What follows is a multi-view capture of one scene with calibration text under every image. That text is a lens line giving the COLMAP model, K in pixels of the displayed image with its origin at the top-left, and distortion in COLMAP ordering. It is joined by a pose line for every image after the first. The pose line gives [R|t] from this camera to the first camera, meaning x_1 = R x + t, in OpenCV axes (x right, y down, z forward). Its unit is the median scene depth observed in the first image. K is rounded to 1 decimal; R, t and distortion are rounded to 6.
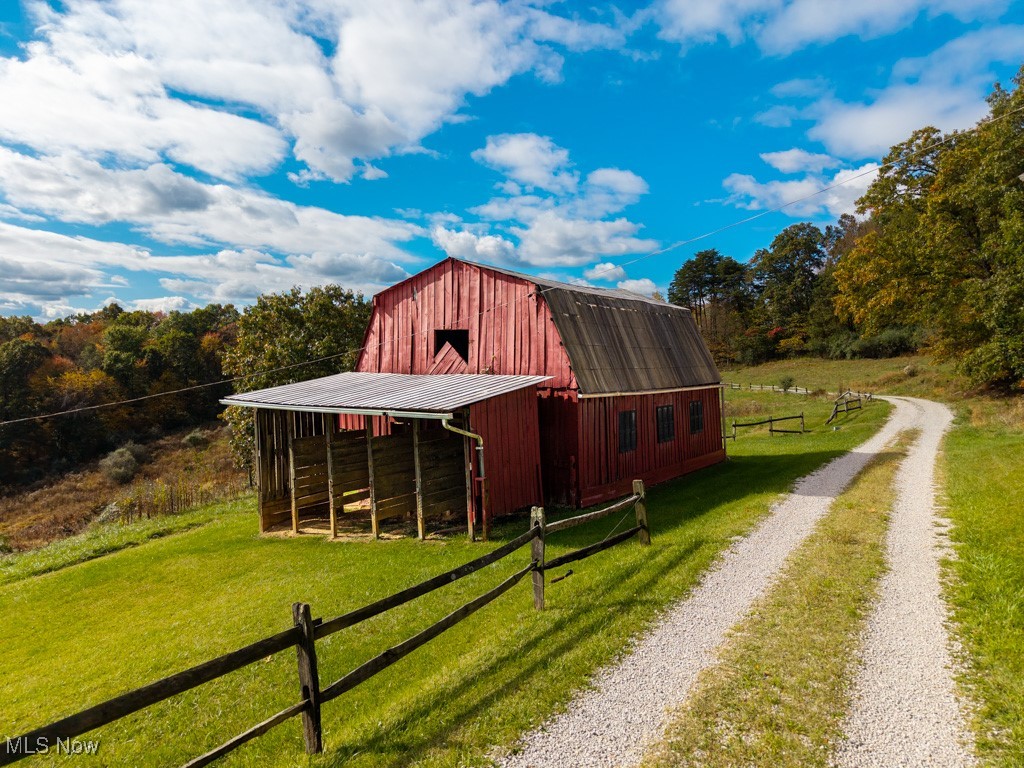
lens RADIAL K [[682.2, 0, 506.2], [0, 682.2, 380.2], [0, 0, 1]] dist [0.030973, -0.037388]
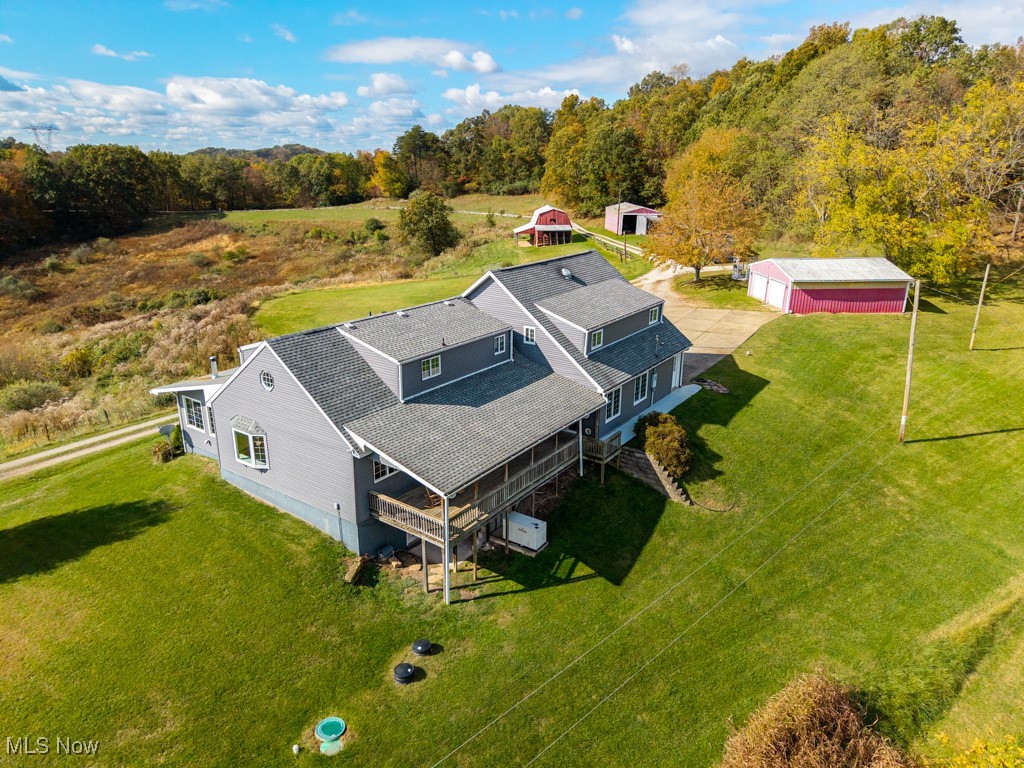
lens RADIAL K [[682.2, 0, 509.5], [0, 682.2, 386.3], [0, 0, 1]] dist [0.030973, -0.037388]
pose [[0.802775, -0.184509, 0.567017, -1.351712], [0.017019, 0.957624, 0.287518, -0.127568], [-0.596039, -0.221162, 0.771897, -1.314324]]
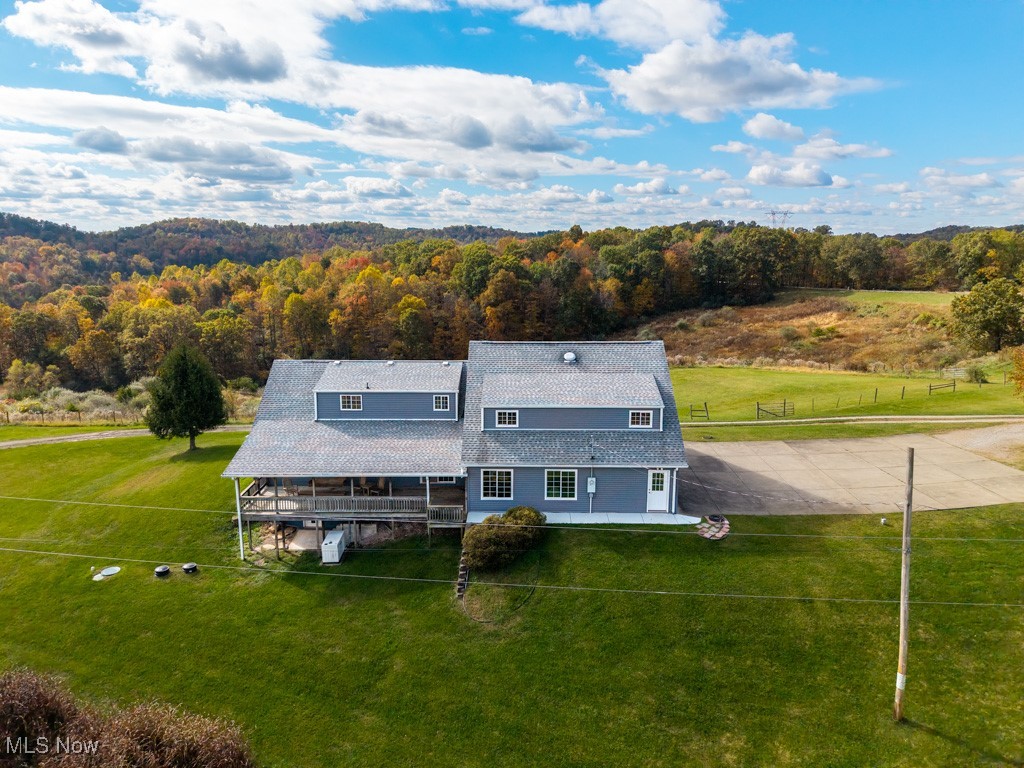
lens RADIAL K [[682.2, 0, 511.1], [0, 682.2, 380.7], [0, 0, 1]] dist [0.030973, -0.037388]
pose [[0.947576, 0.063925, -0.313072, -0.826793], [-0.009467, 0.984970, 0.172464, -0.132006], [0.319391, -0.160458, 0.933939, -1.433593]]
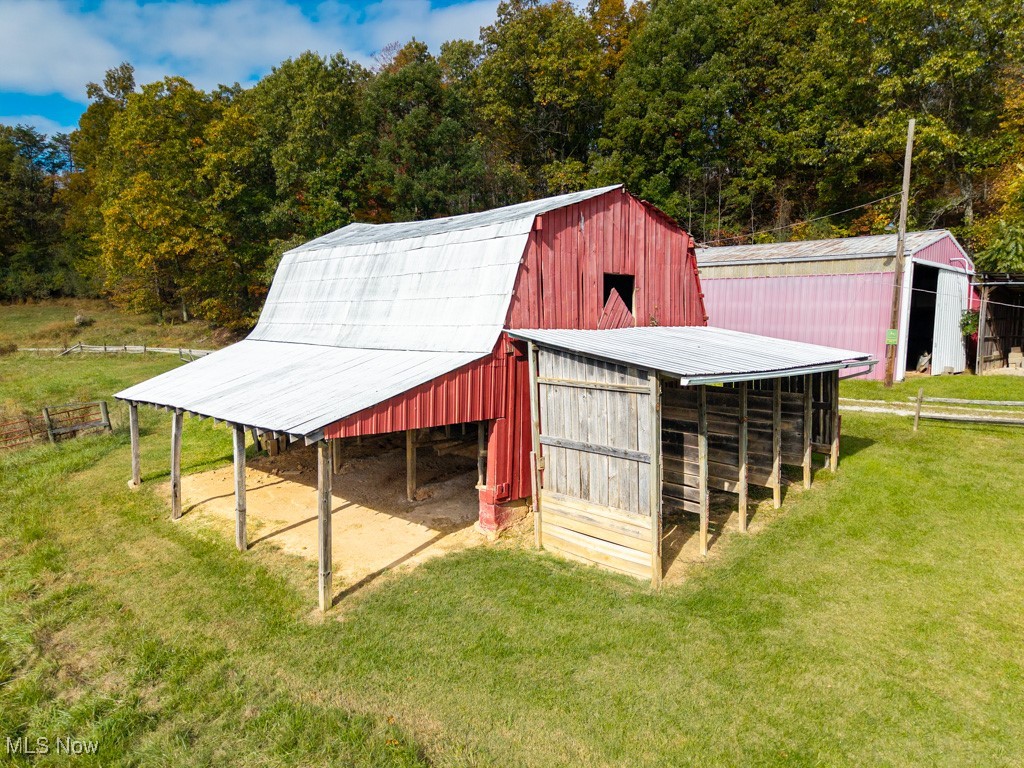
lens RADIAL K [[682.2, 0, 509.9], [0, 682.2, 386.6], [0, 0, 1]] dist [0.030973, -0.037388]
pose [[0.216978, -0.106376, 0.970363, -0.252284], [0.026109, 0.994322, 0.103164, -0.006870], [-0.975827, 0.002951, 0.218524, 0.252694]]
